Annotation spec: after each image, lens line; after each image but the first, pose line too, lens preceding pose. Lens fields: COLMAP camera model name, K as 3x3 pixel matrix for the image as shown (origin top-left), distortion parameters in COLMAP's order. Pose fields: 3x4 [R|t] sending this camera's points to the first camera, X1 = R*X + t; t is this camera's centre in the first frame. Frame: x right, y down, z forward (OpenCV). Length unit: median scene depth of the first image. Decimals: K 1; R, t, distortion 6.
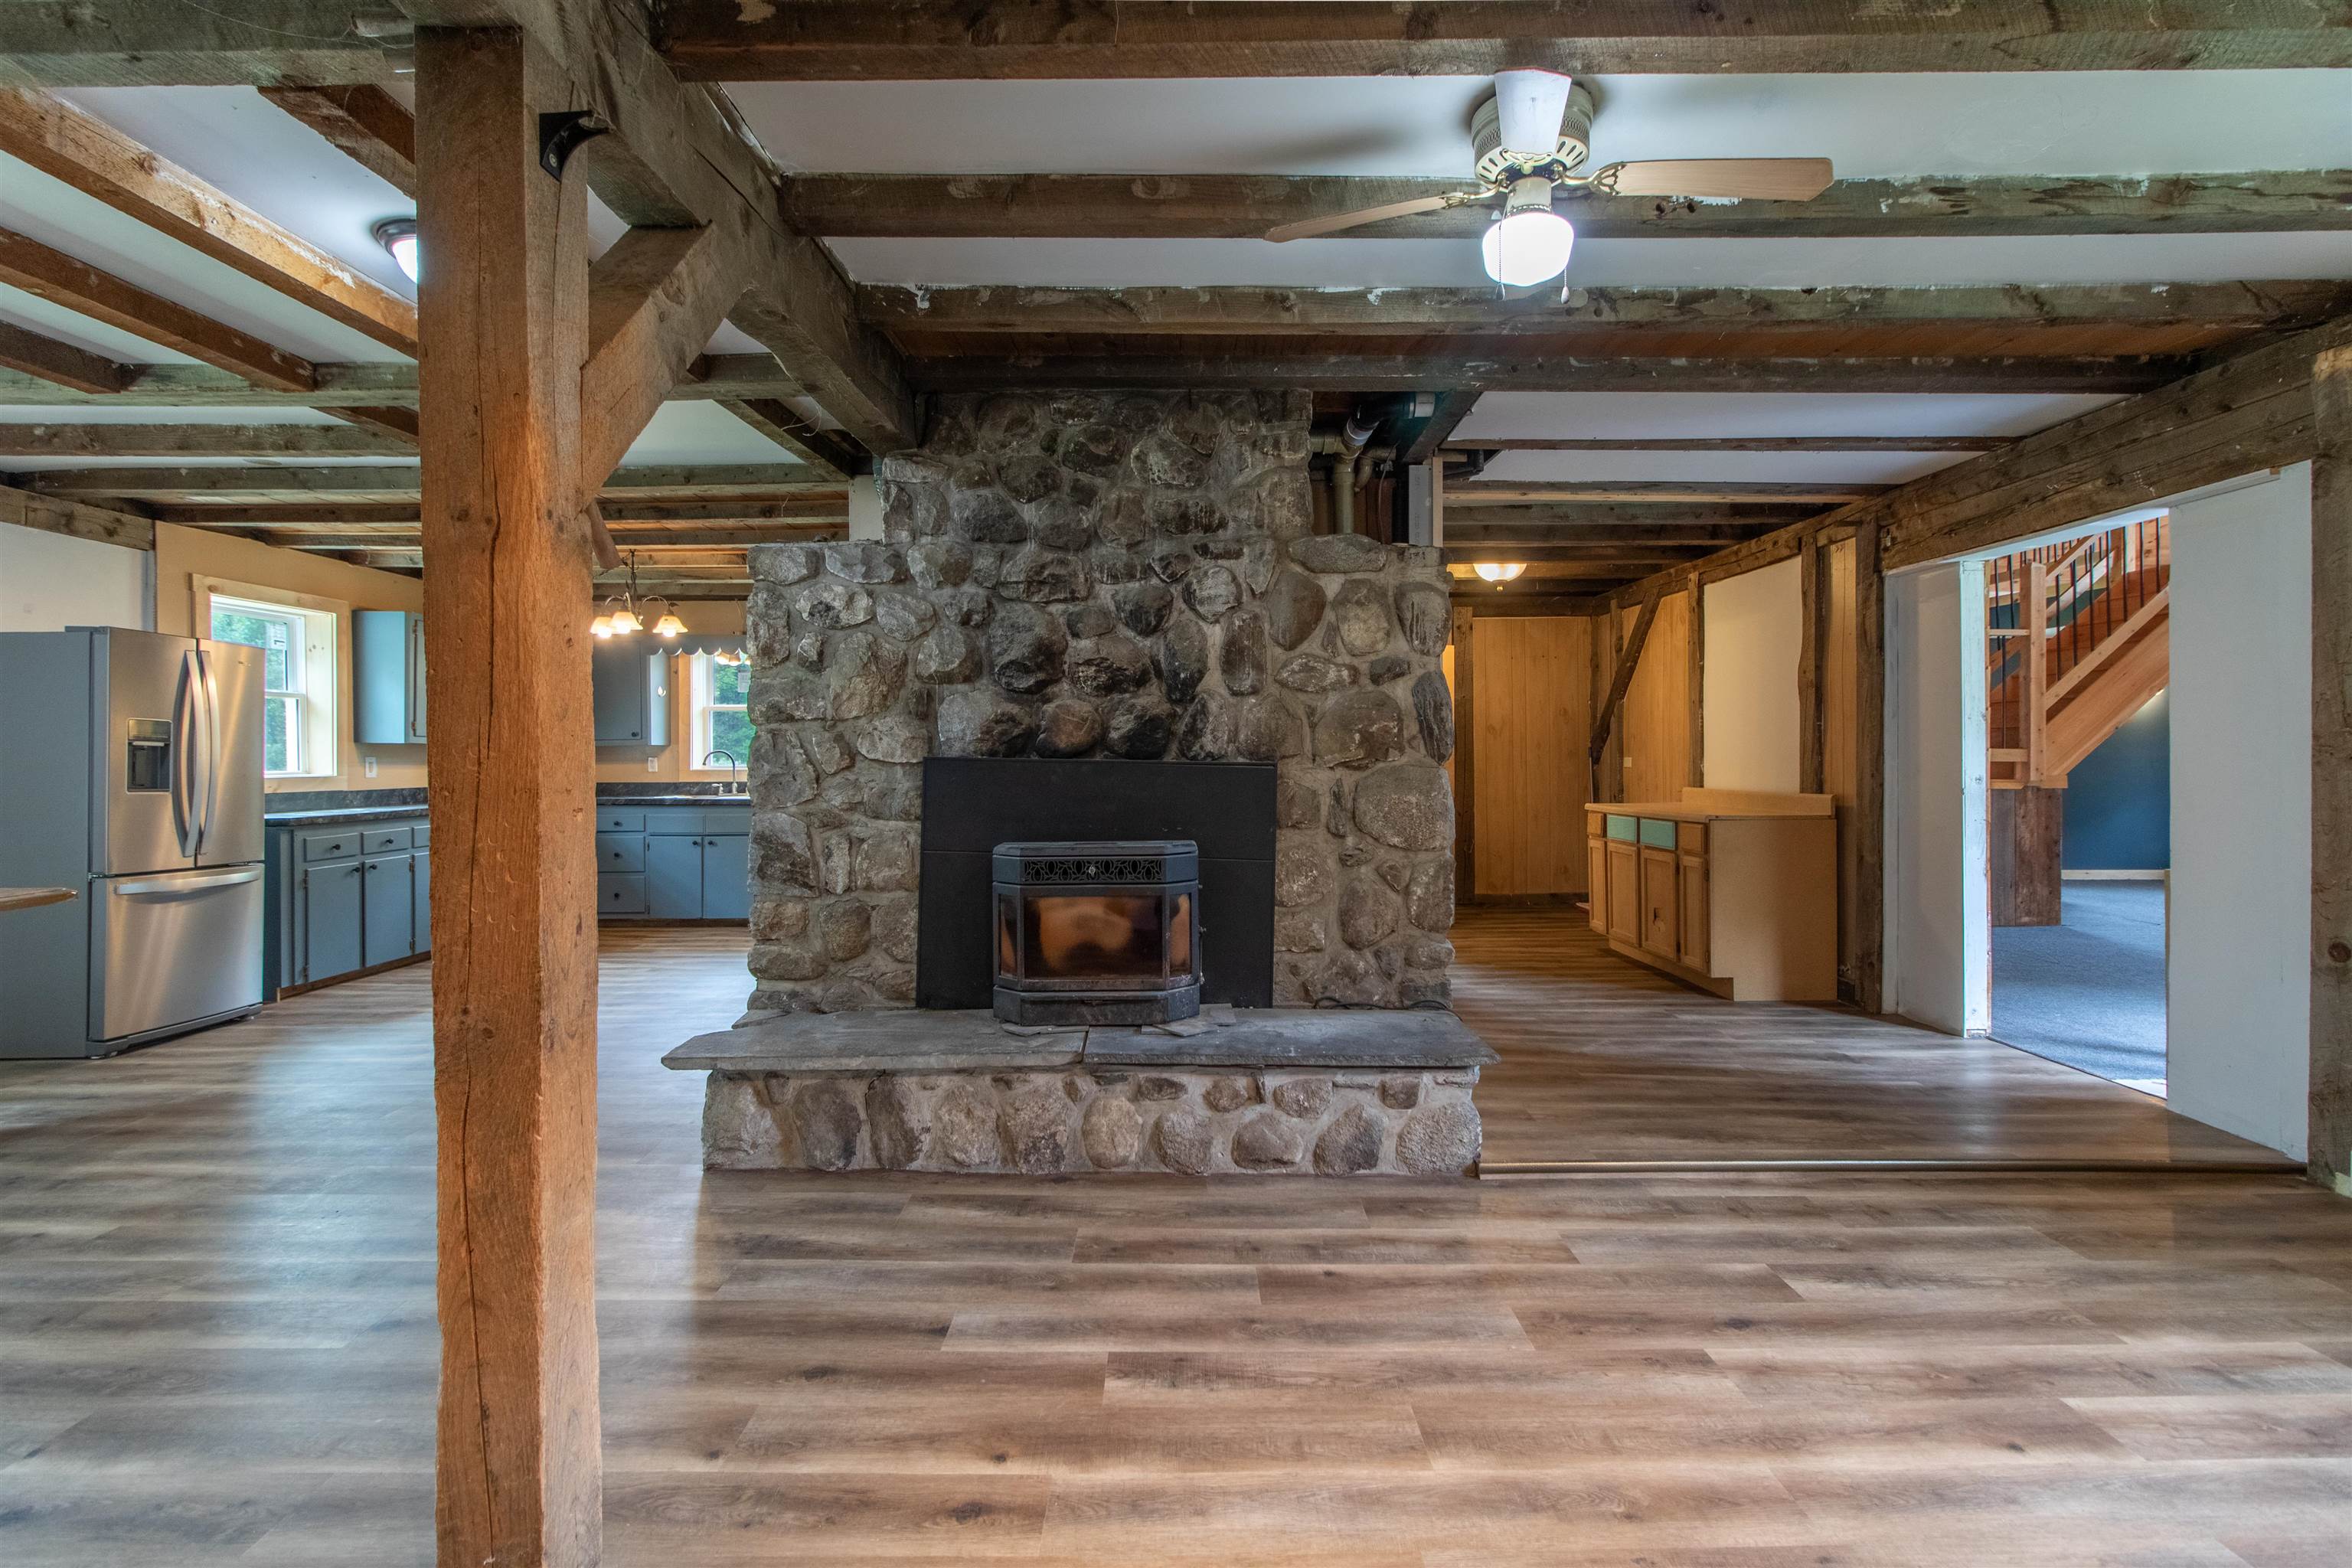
lens RADIAL K [[1092.7, 0, 1183.2], [0, 1092.7, 758.6], [0, 0, 1]] dist [0.004366, -0.000406]
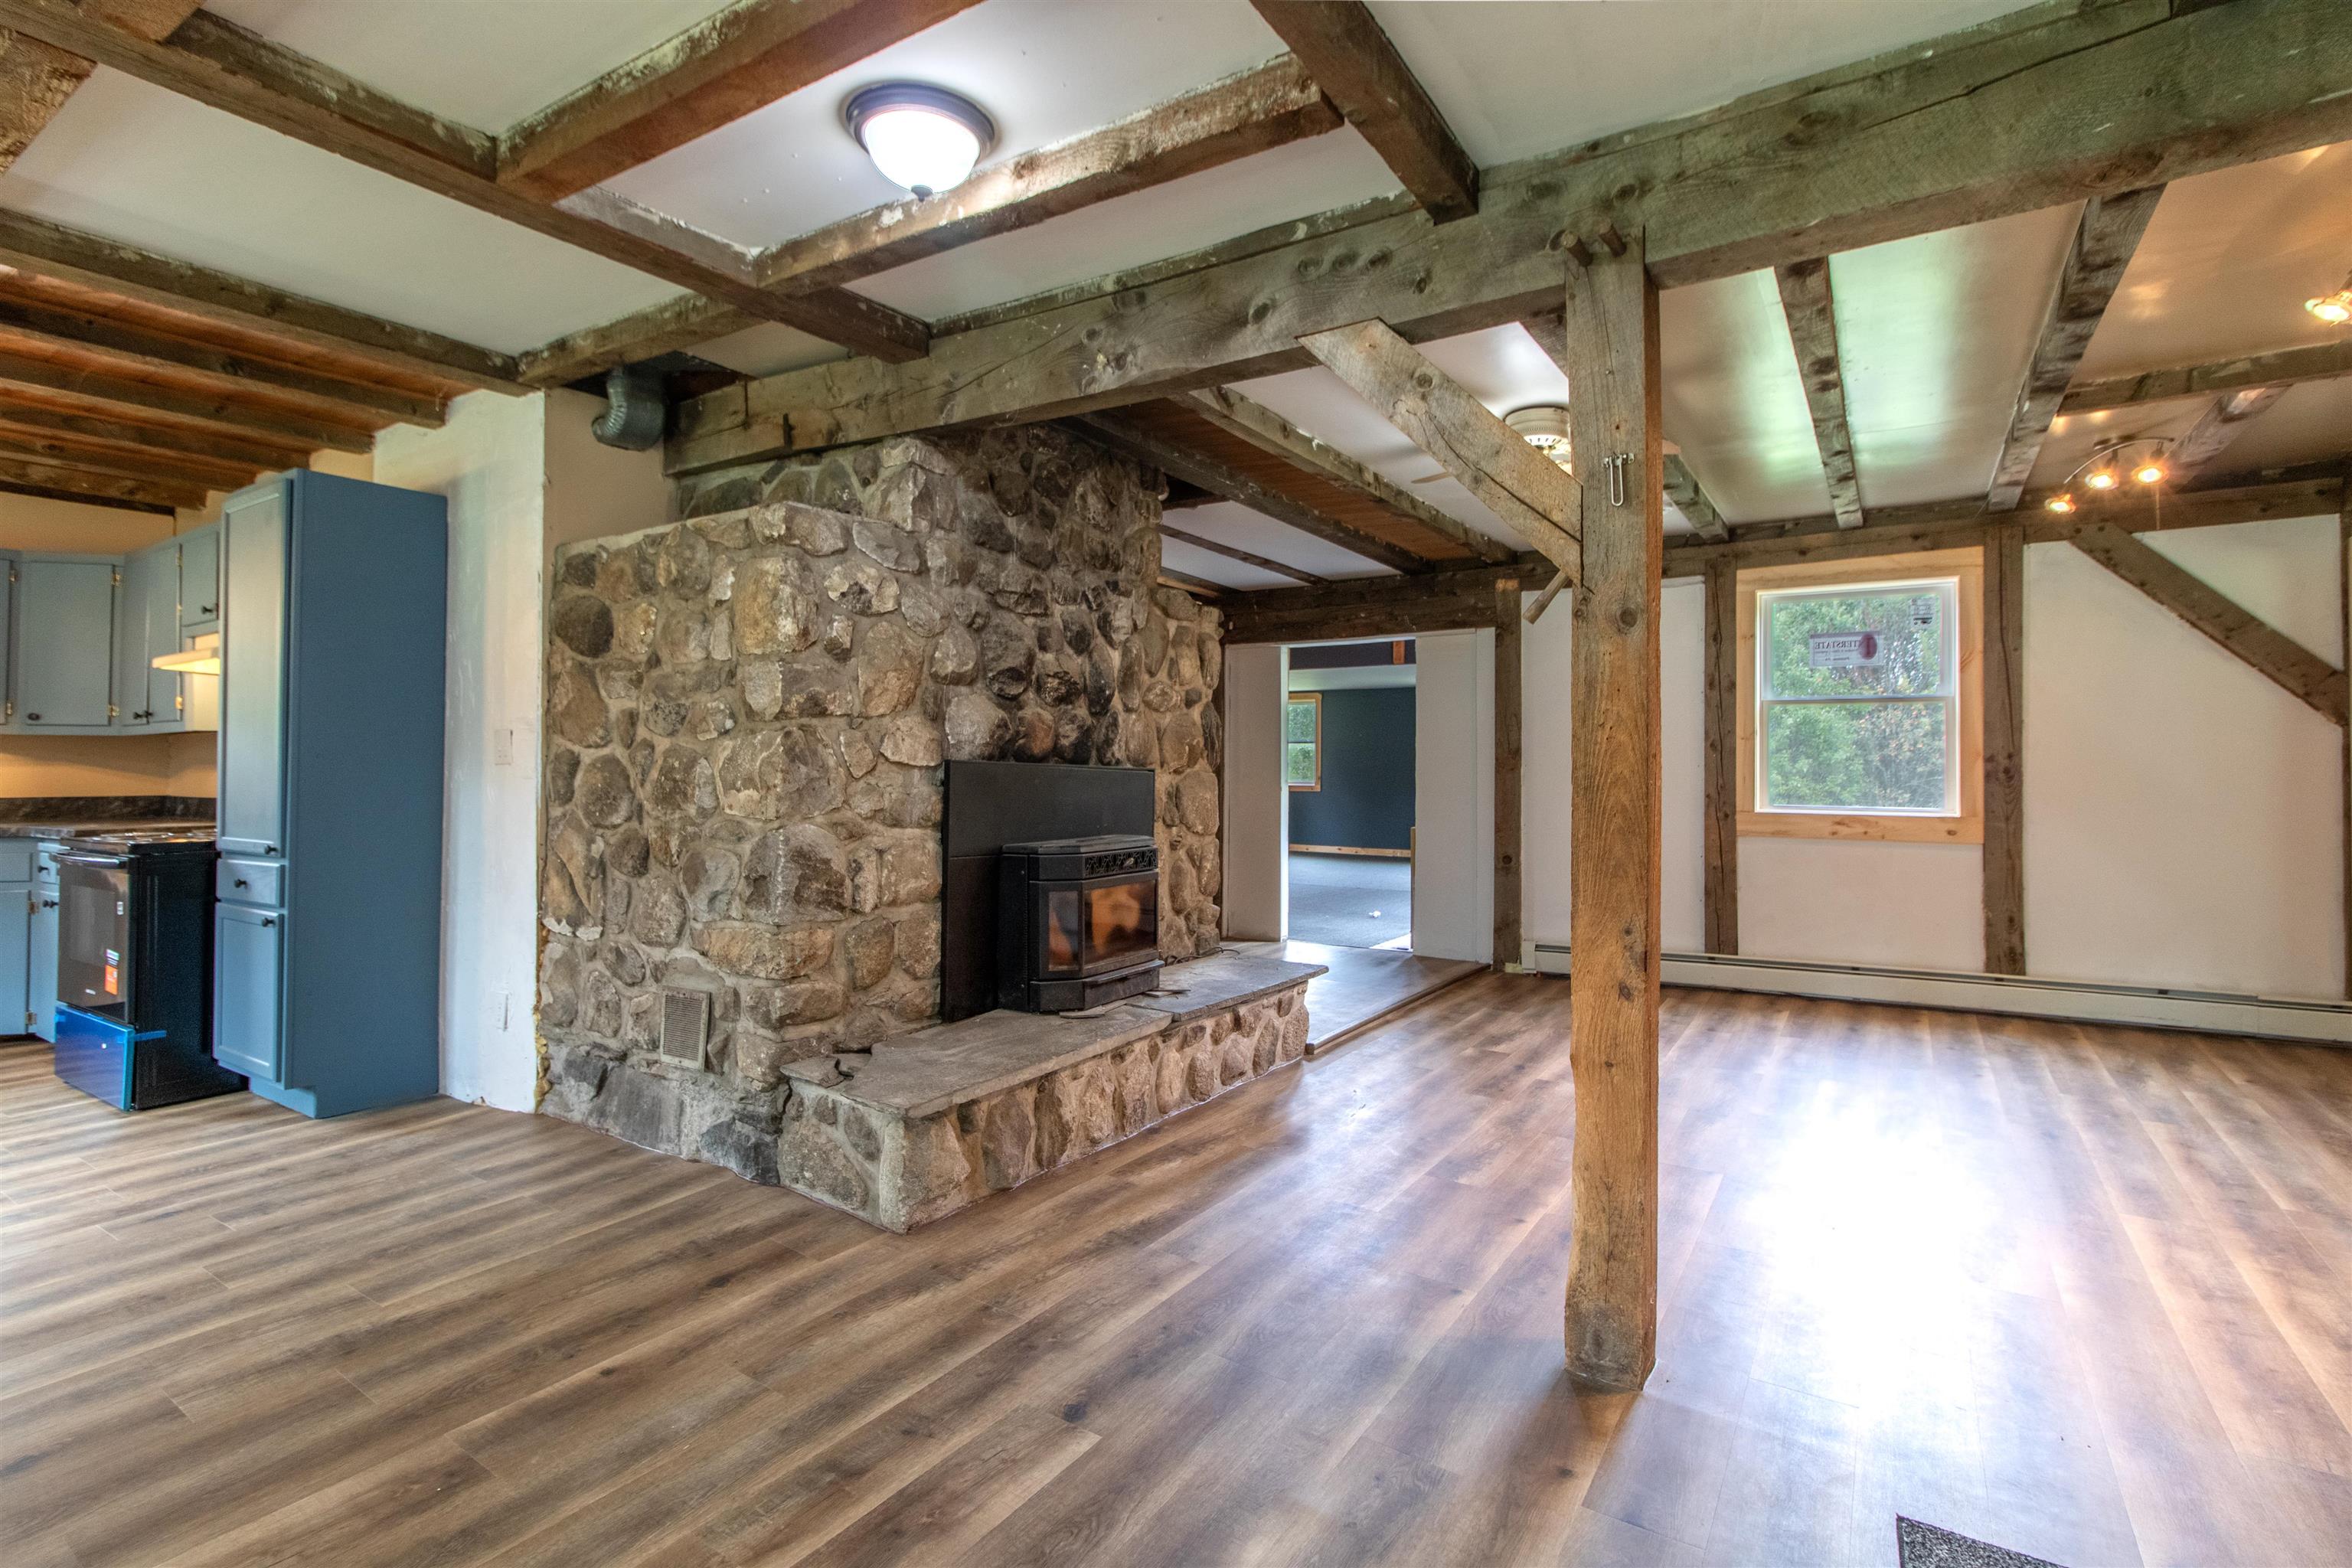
lens RADIAL K [[1092.7, 0, 1185.4], [0, 1092.7, 752.7], [0, 0, 1]] dist [0.004366, -0.000406]
pose [[0.548741, 0.017953, 0.835800, -0.918325], [-0.005963, 0.999828, -0.017562, 0.007593], [-0.835971, 0.004653, 0.548754, 0.294021]]
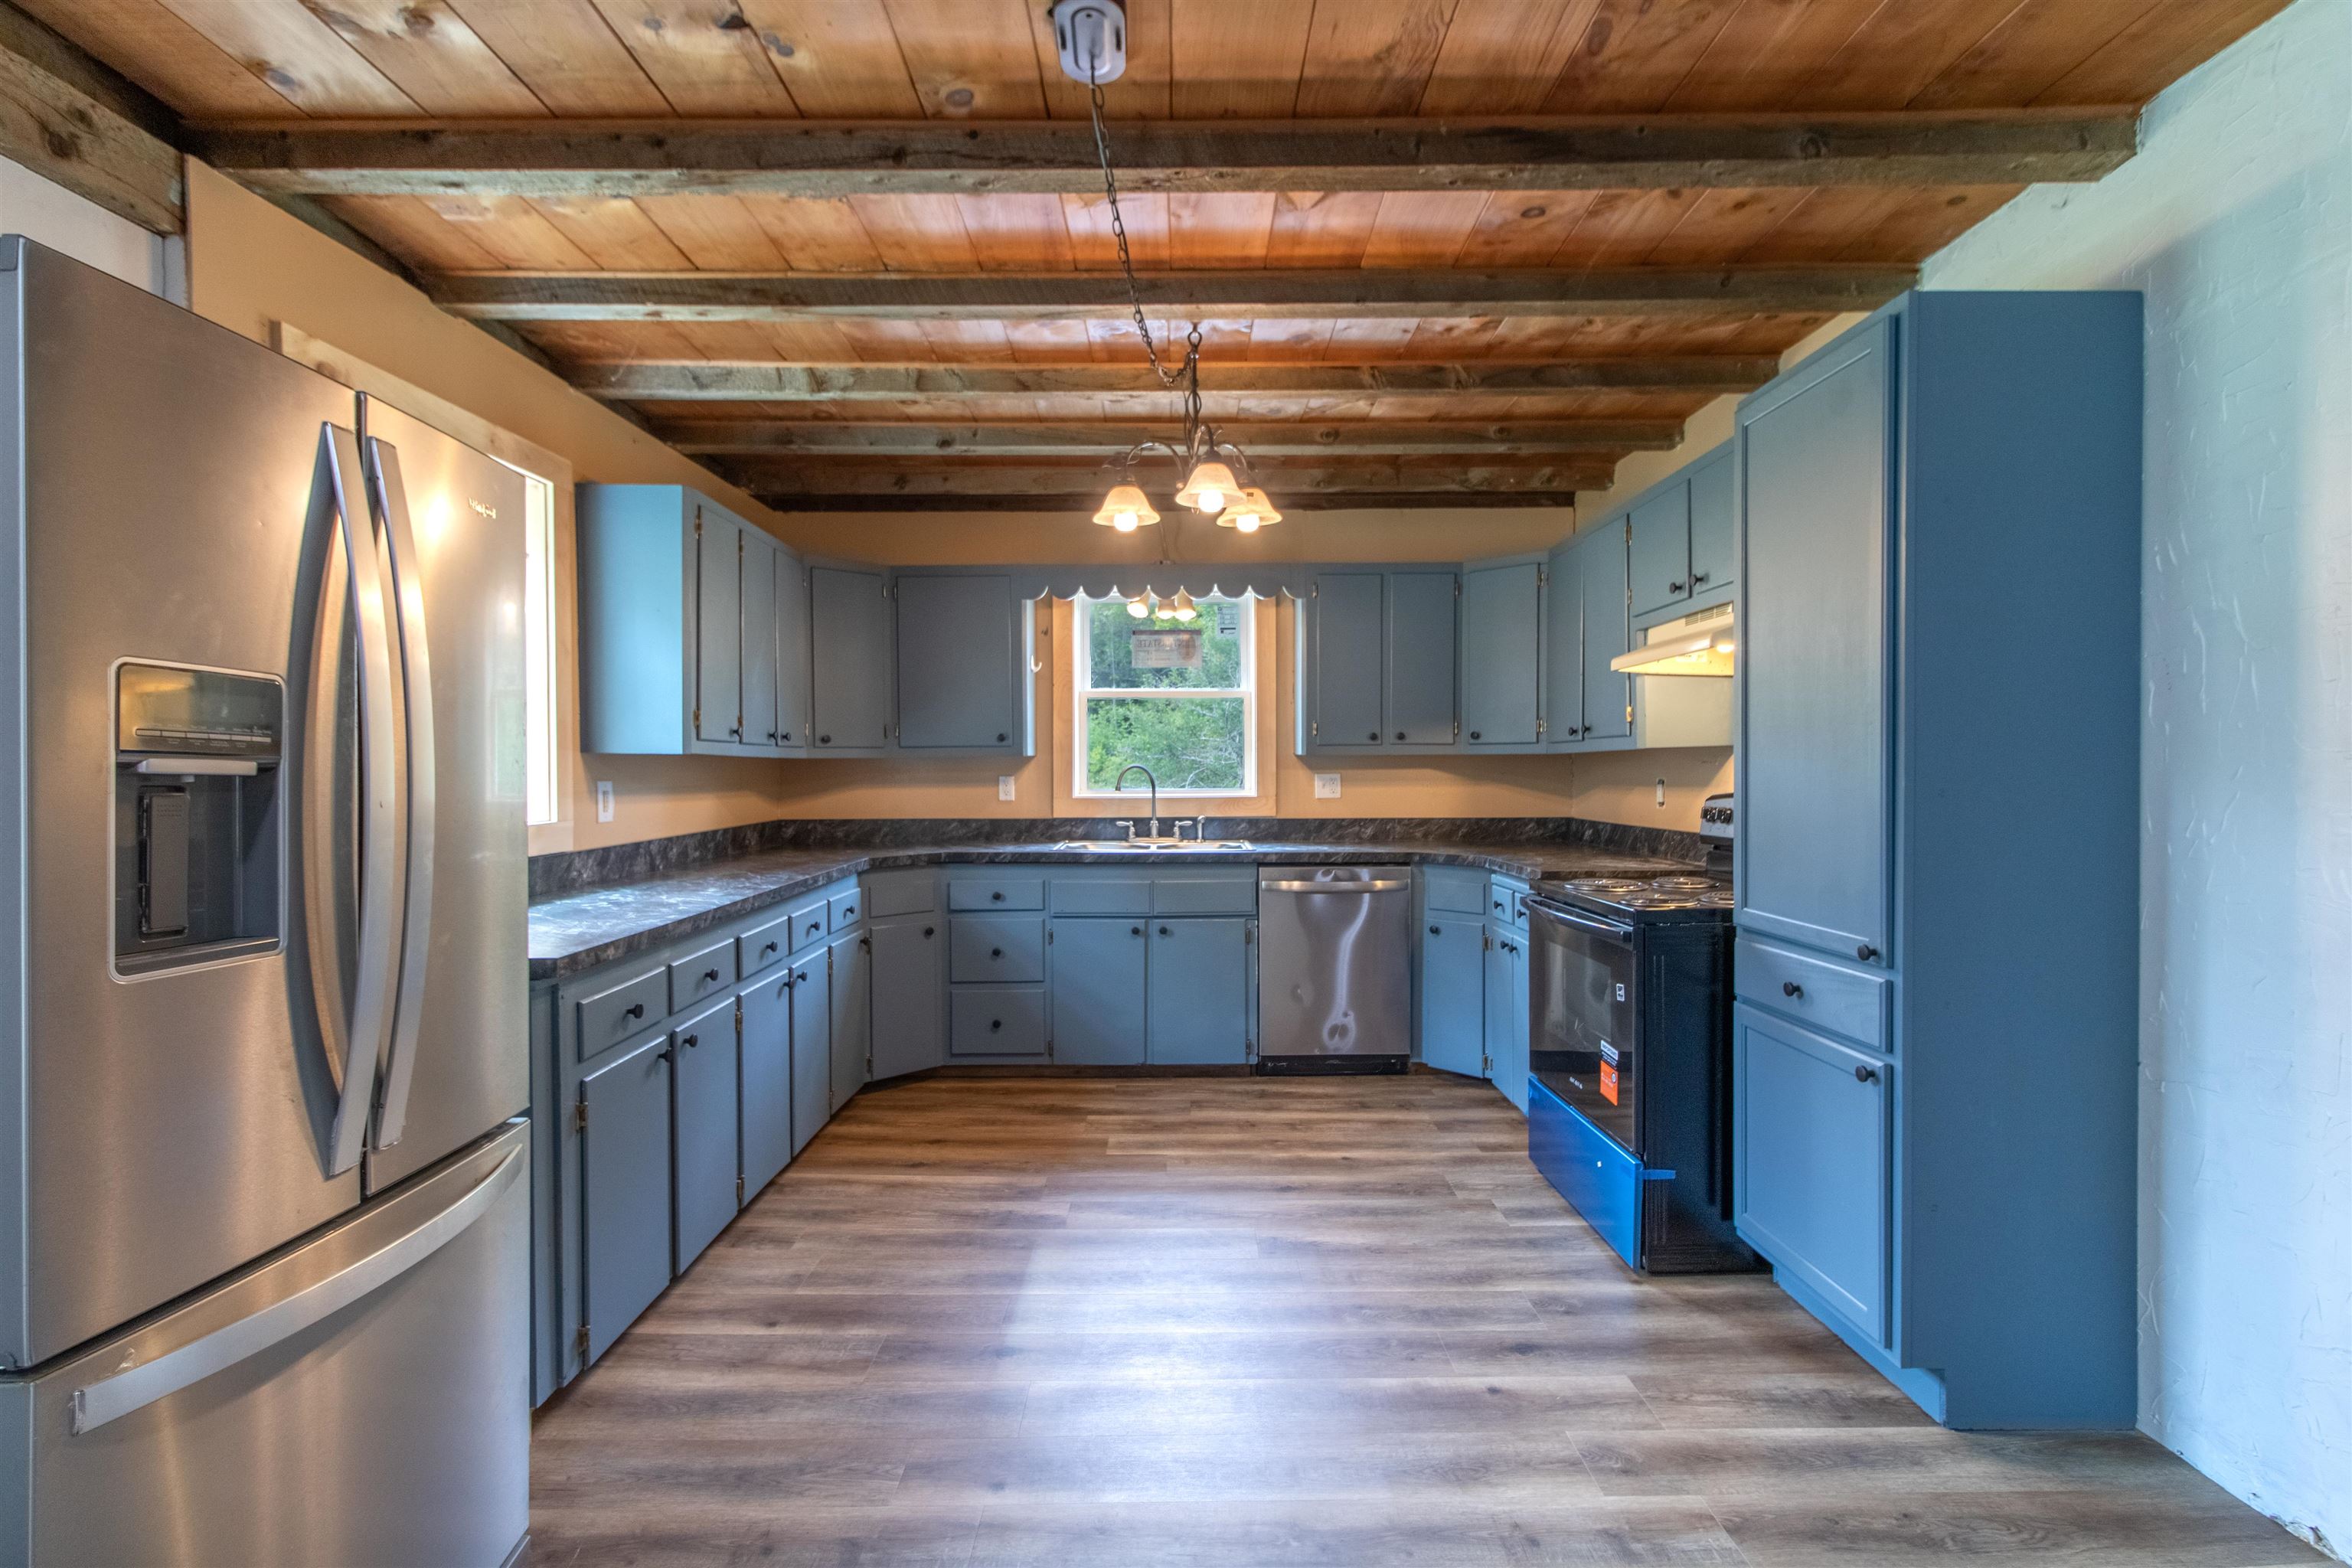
lens RADIAL K [[1092.7, 0, 1189.3], [0, 1092.7, 779.4], [0, 0, 1]] dist [0.004366, -0.000406]
pose [[0.999975, 0.000331, 0.007080, -0.910741], [-0.000427, 0.999908, 0.013586, -0.017651], [-0.007075, -0.013589, 0.999883, 0.946822]]
